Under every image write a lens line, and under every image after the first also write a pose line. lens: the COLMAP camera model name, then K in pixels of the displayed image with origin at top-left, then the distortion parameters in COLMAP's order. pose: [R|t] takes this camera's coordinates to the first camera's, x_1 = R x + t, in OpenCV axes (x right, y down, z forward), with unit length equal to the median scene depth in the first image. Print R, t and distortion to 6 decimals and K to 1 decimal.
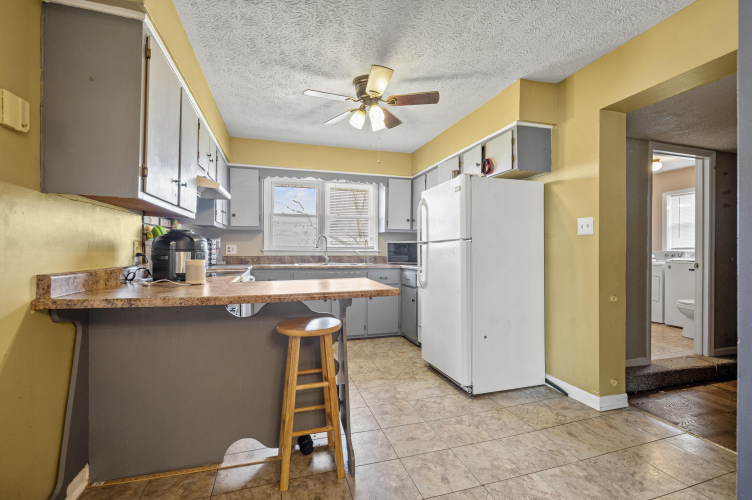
lens RADIAL K [[313.0, 0, 372.5], [0, 313.0, 273.9], [0, 0, 1]] dist [-0.012887, -0.000149]
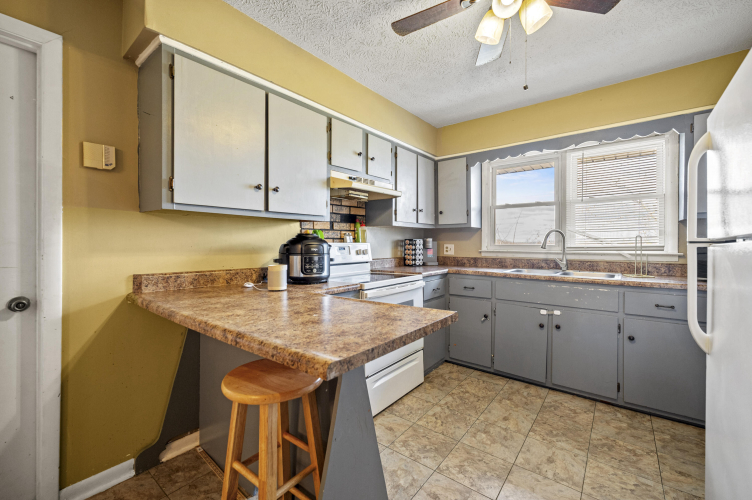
lens RADIAL K [[306.0, 0, 380.4], [0, 306.0, 258.9], [0, 0, 1]] dist [-0.001357, -0.000202]
pose [[0.580104, 0.036429, -0.813727, 0.171454], [-0.063340, 0.997992, -0.000477, -0.036923], [0.812076, 0.051818, 0.581247, 0.308912]]
